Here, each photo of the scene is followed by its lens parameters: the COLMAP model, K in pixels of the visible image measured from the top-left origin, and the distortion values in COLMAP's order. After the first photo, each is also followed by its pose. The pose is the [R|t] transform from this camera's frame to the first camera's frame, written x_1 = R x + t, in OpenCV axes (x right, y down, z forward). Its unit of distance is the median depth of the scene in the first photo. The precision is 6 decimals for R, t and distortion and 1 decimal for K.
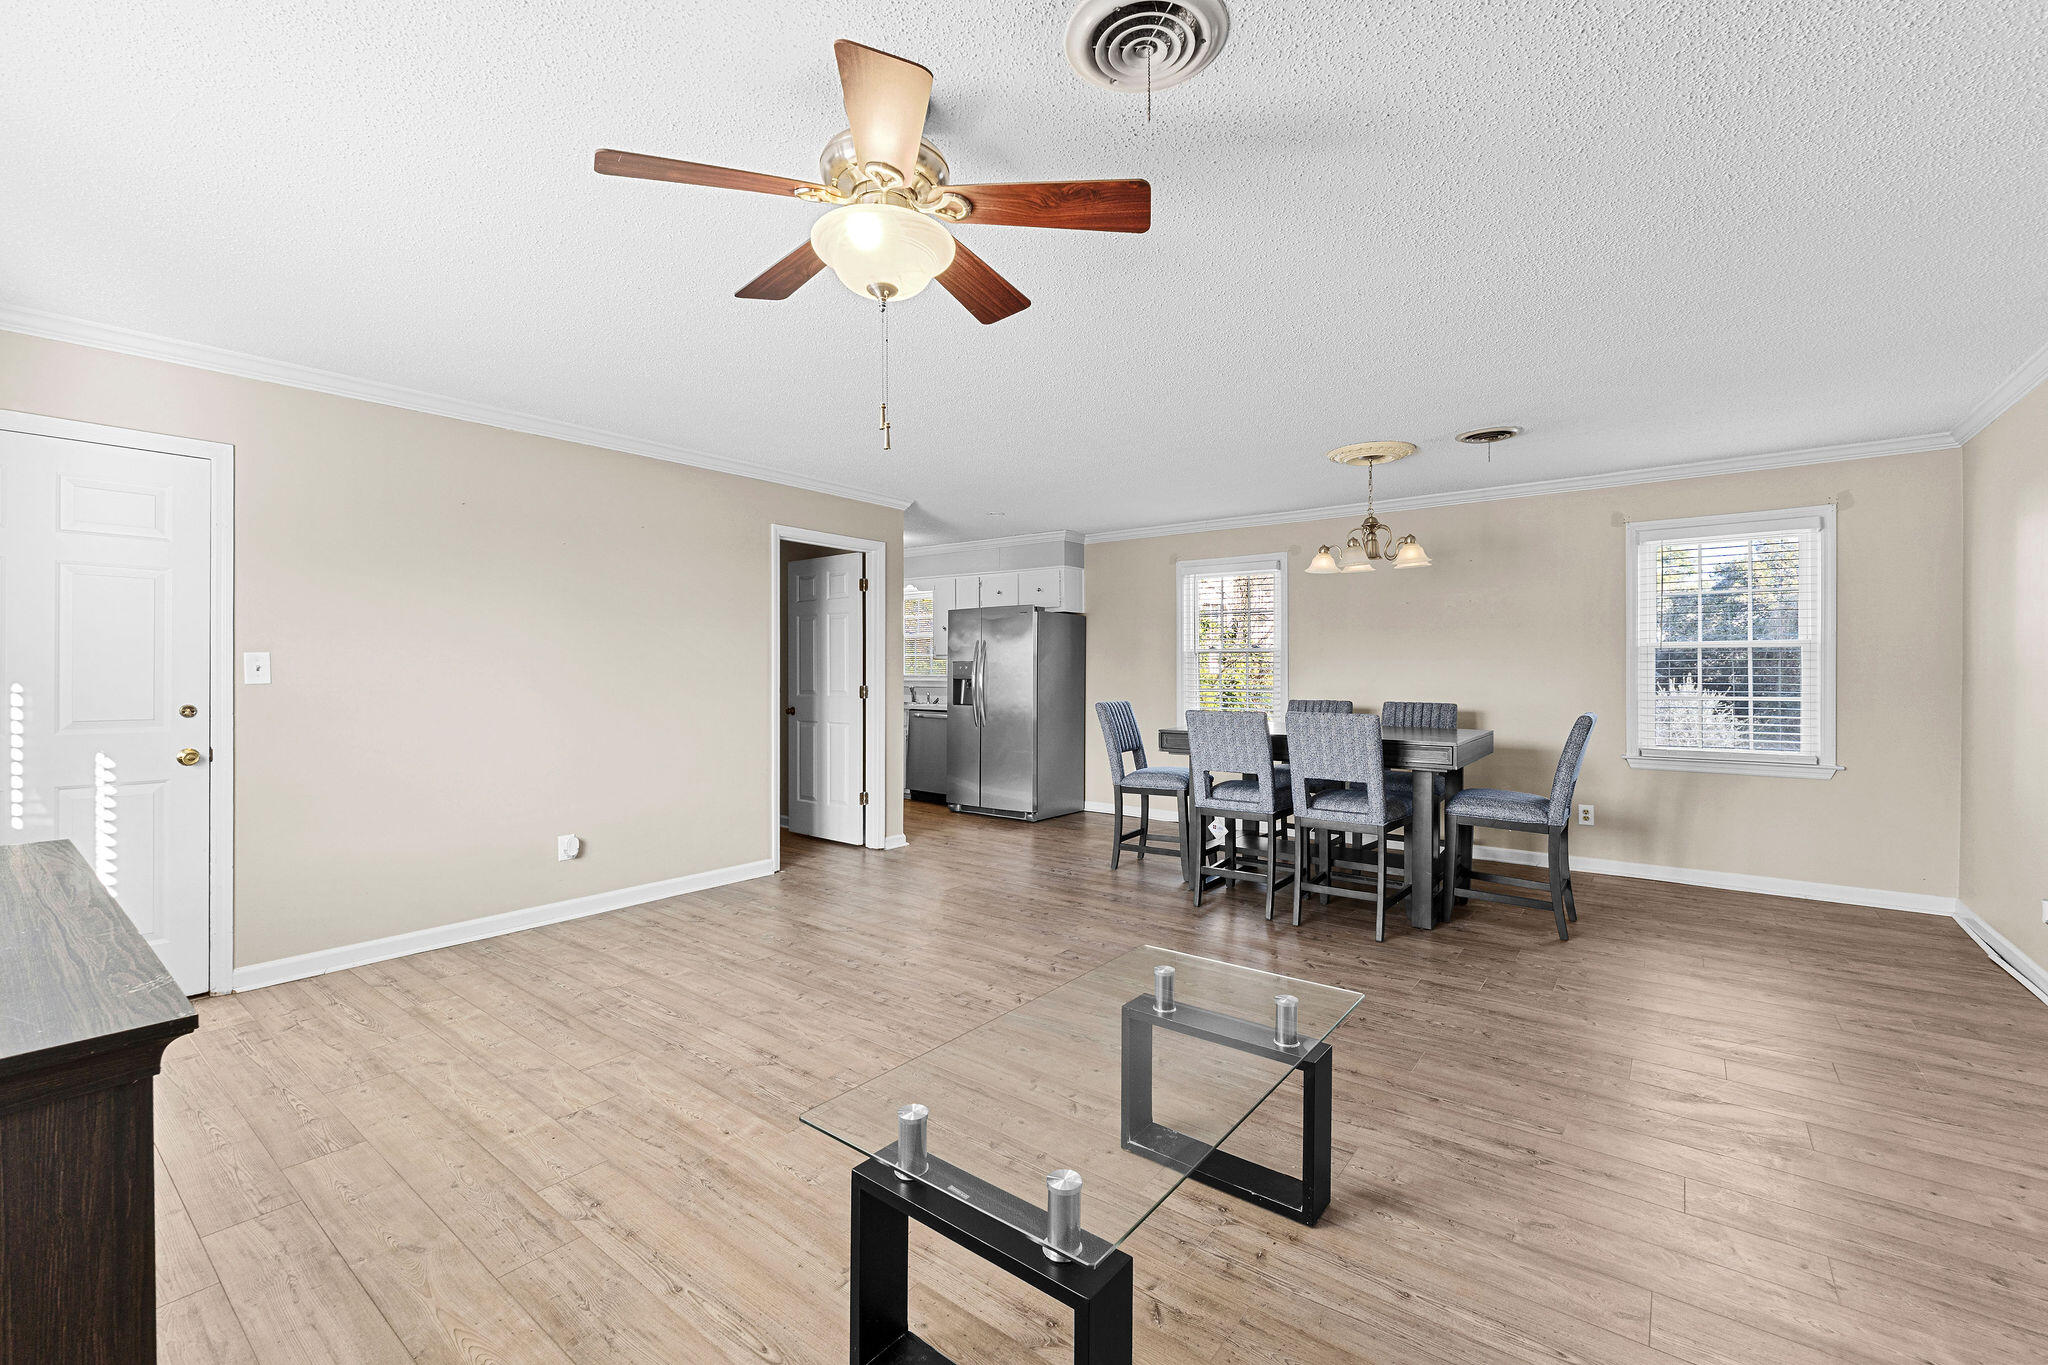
lens RADIAL K [[863.7, 0, 1030.5], [0, 863.7, 670.1], [0, 0, 1]] dist [-0.009862, -0.000125]
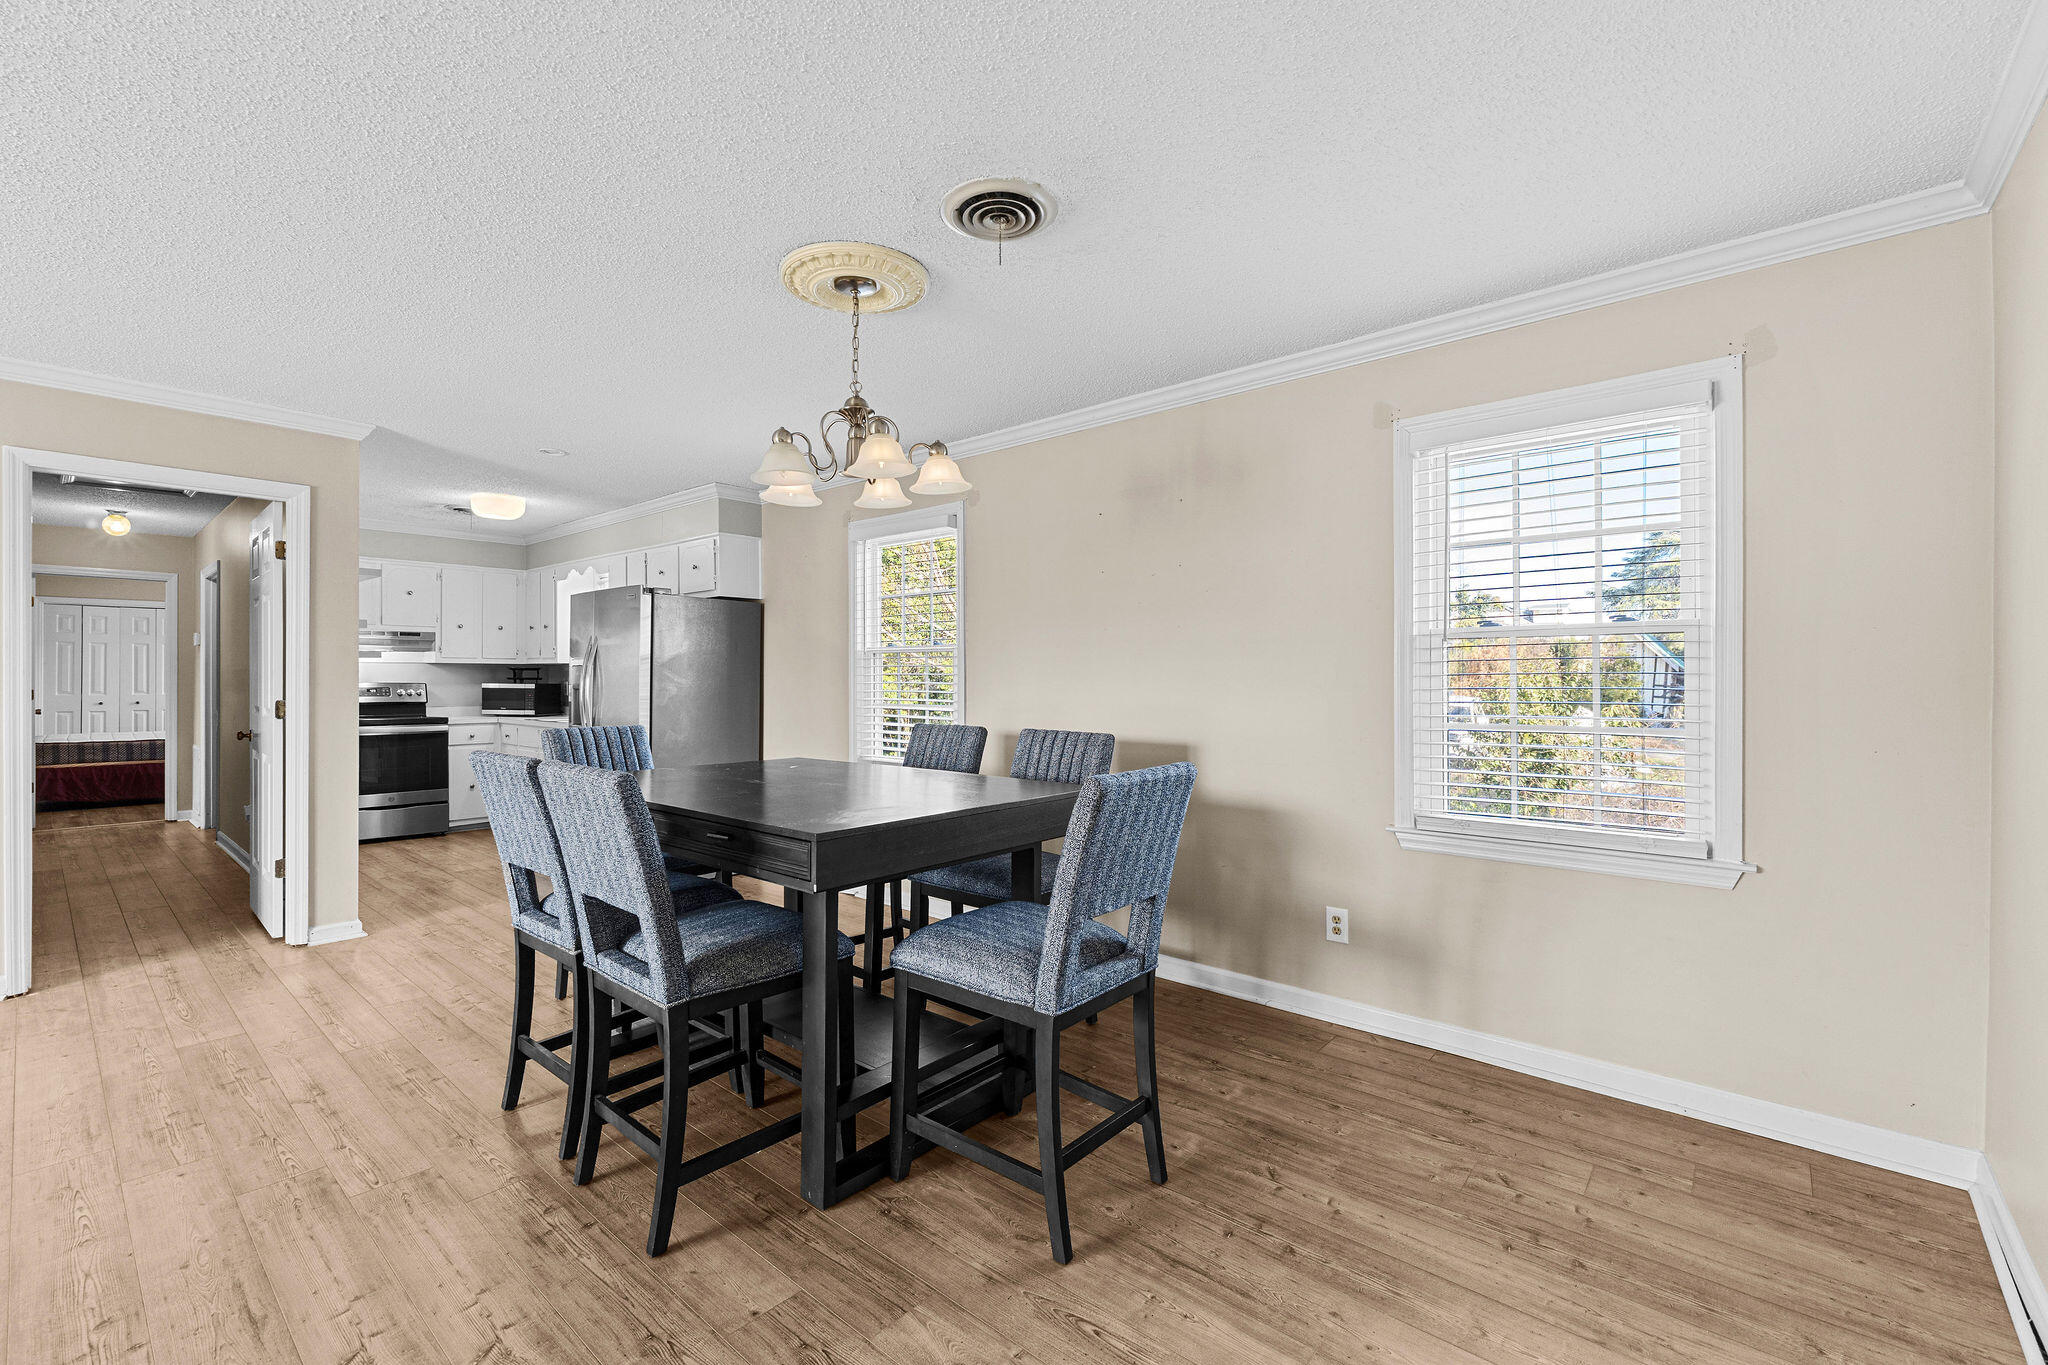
lens RADIAL K [[863.7, 0, 1005.8], [0, 863.7, 677.5], [0, 0, 1]] dist [-0.009862, -0.000125]
pose [[0.997808, 0.003242, -0.066090, 0.457446], [-0.002939, 0.999985, 0.004674, -0.002540], [0.066104, -0.004470, 0.997803, 0.397459]]
